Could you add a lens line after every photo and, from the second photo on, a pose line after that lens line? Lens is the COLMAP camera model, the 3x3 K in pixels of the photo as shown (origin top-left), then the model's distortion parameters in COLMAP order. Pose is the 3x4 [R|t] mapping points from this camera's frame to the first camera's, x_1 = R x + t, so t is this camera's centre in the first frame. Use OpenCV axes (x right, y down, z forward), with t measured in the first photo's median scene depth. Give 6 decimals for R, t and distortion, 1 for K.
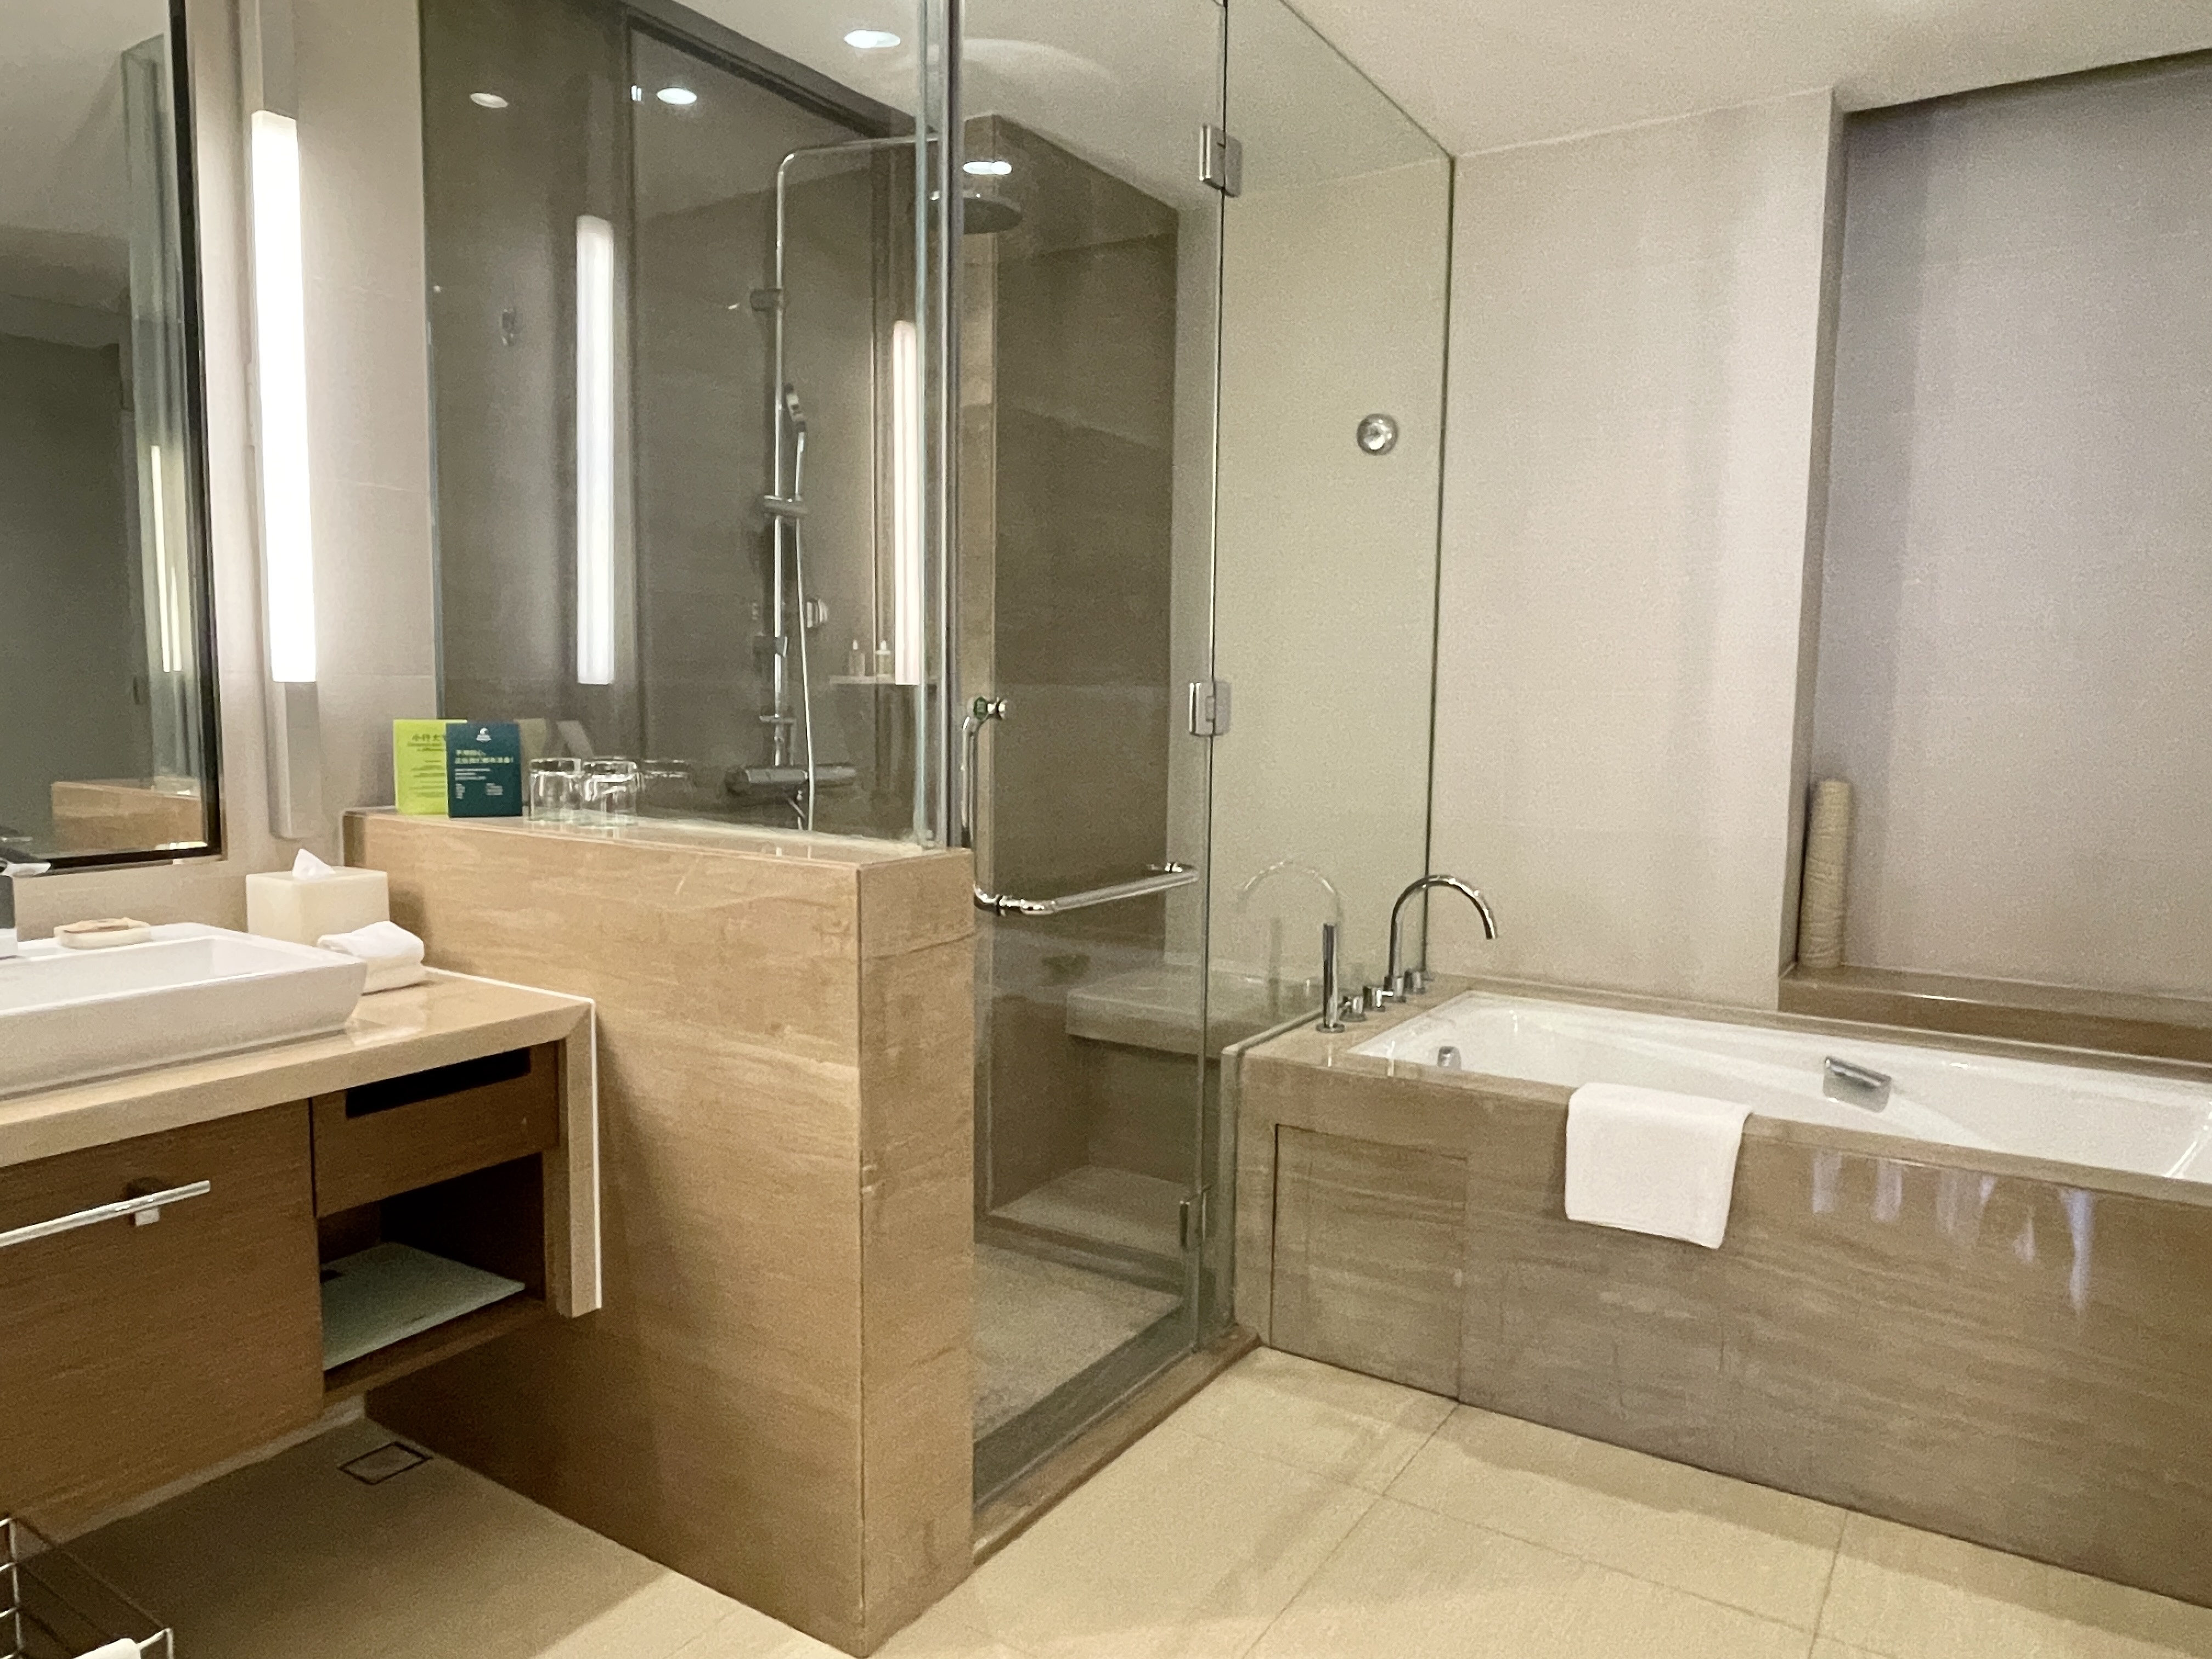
lens RADIAL K [[1498.3, 0, 1106.0], [0, 1498.3, 829.5], [0, 0, 1]] dist [-0.007498, 0.000244]
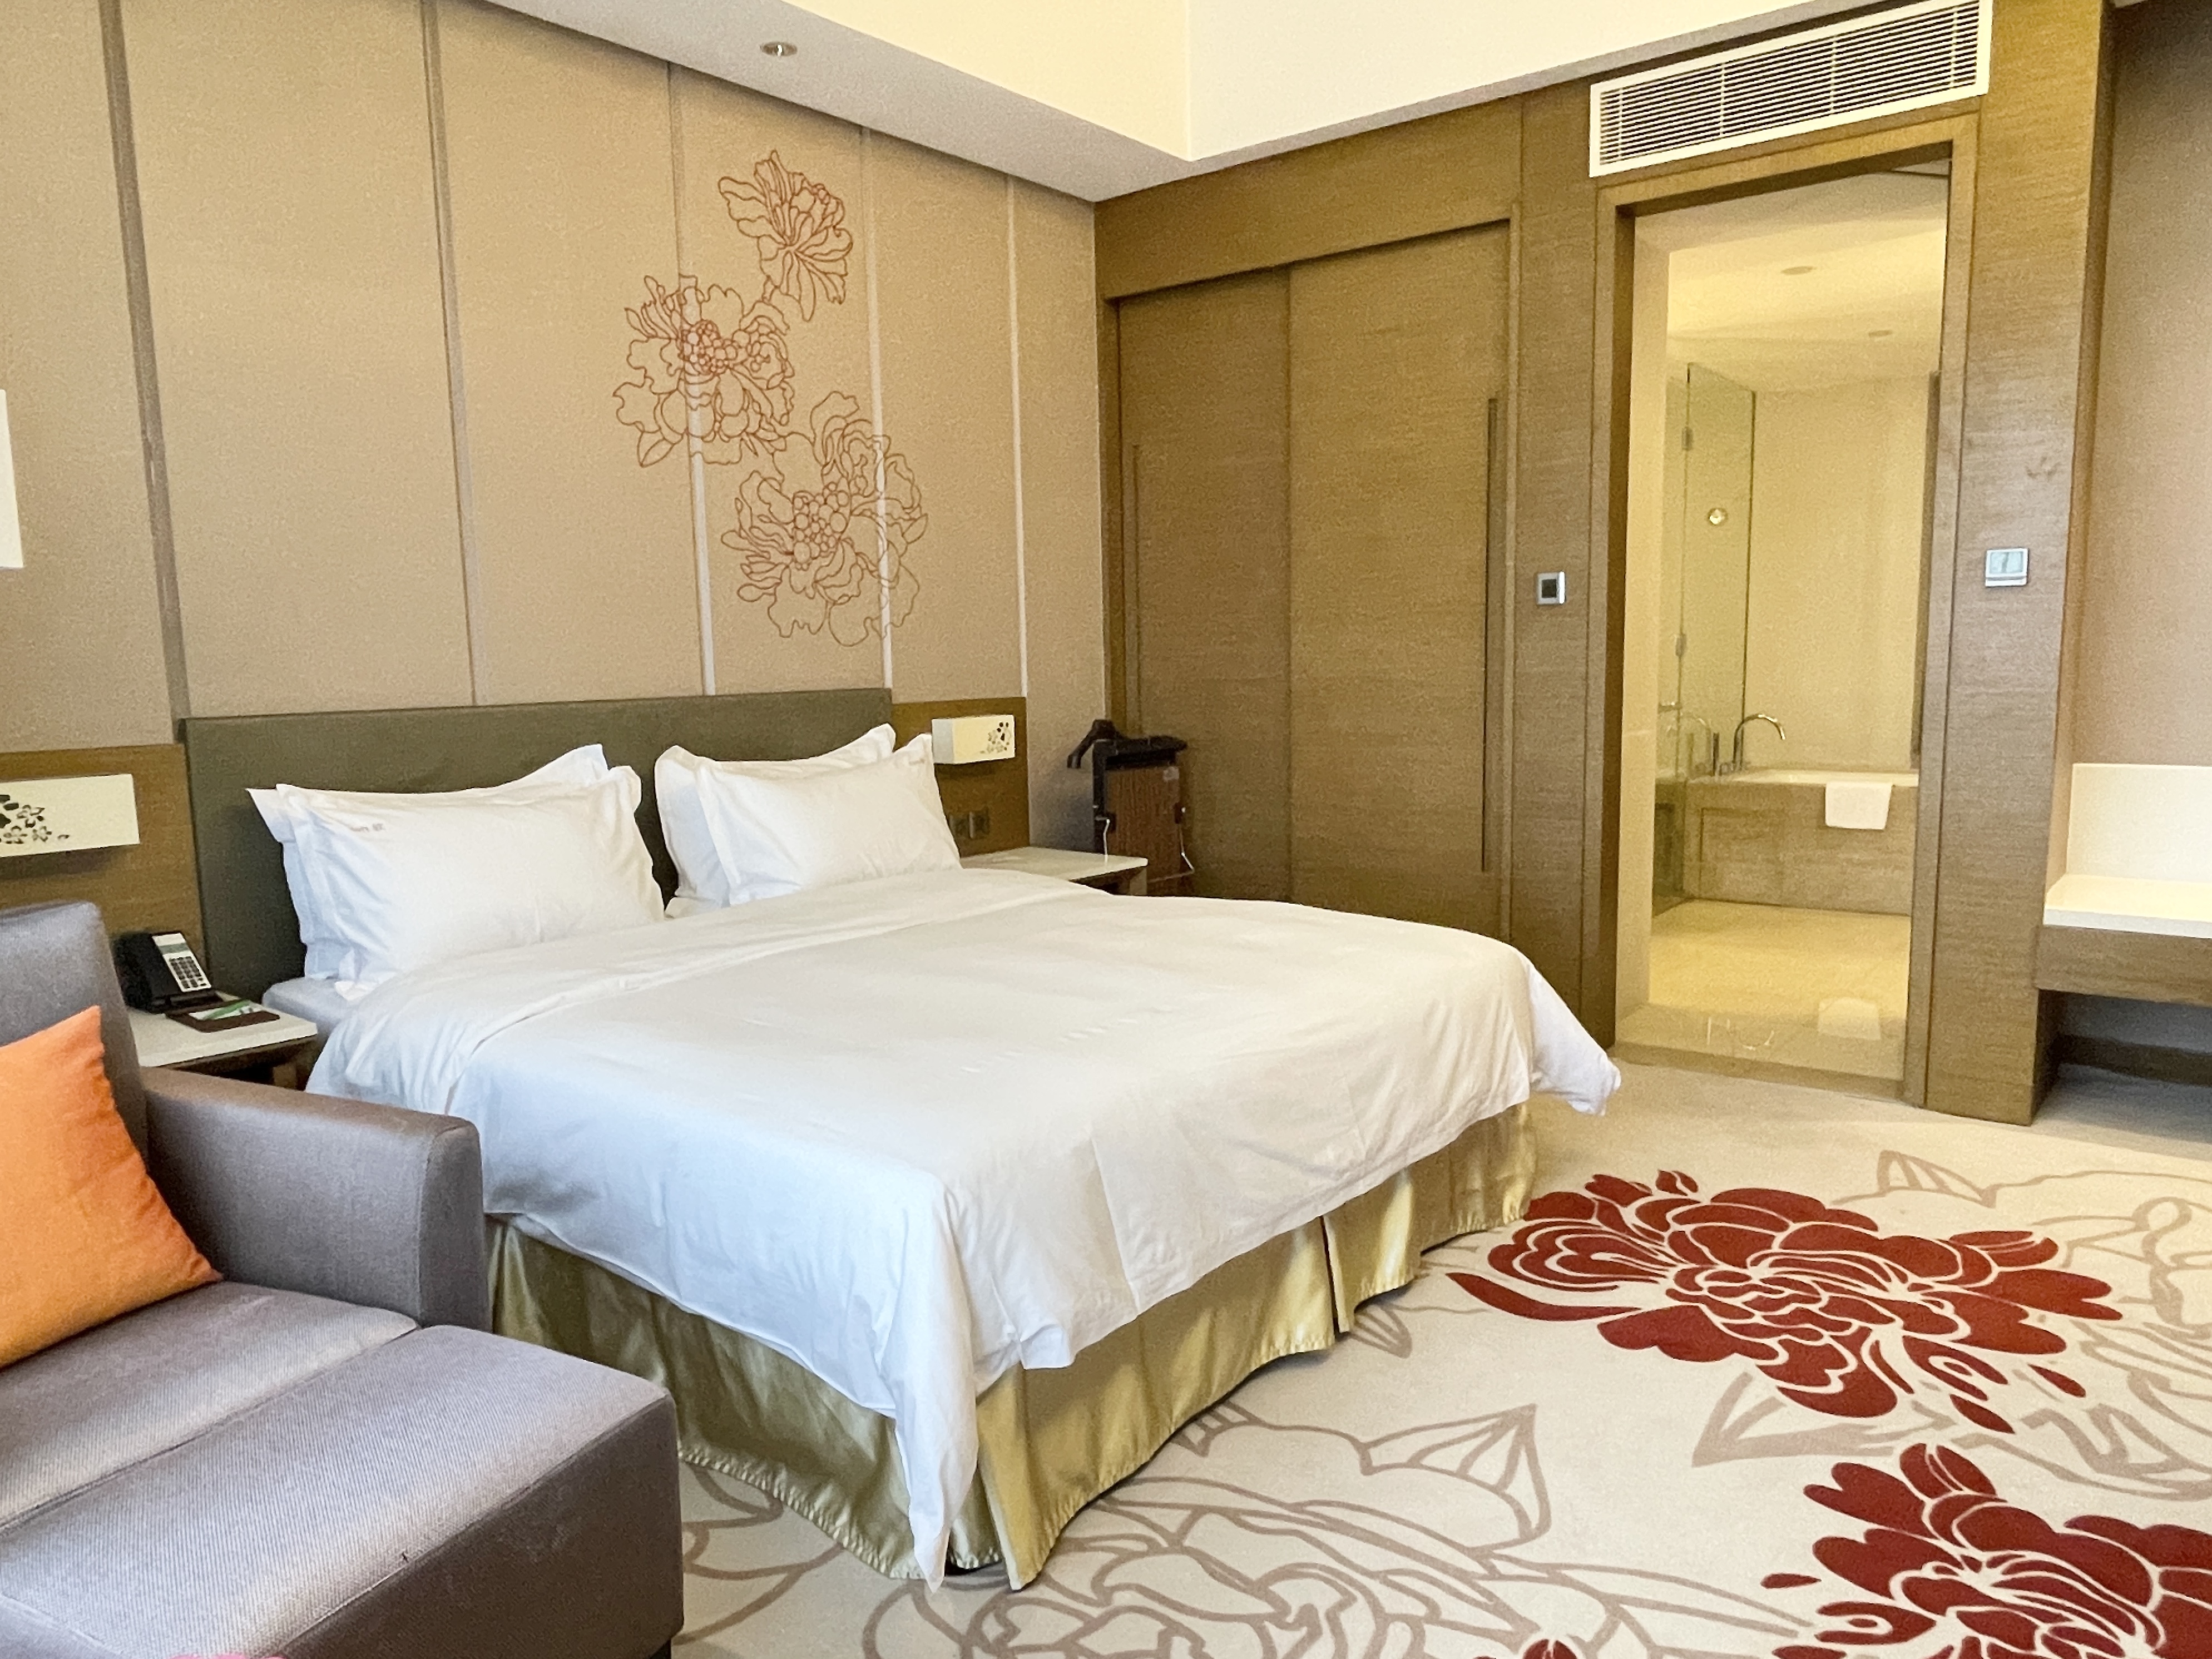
lens RADIAL K [[1498.2, 0, 1106.0], [0, 1498.2, 829.5], [0, 0, 1]] dist [-0.007498, 0.000244]
pose [[0.994585, -0.023127, -0.101319, -0.637046], [0.024942, 0.999550, 0.016676, 0.167425], [0.100888, -0.019113, 0.994714, -1.626378]]
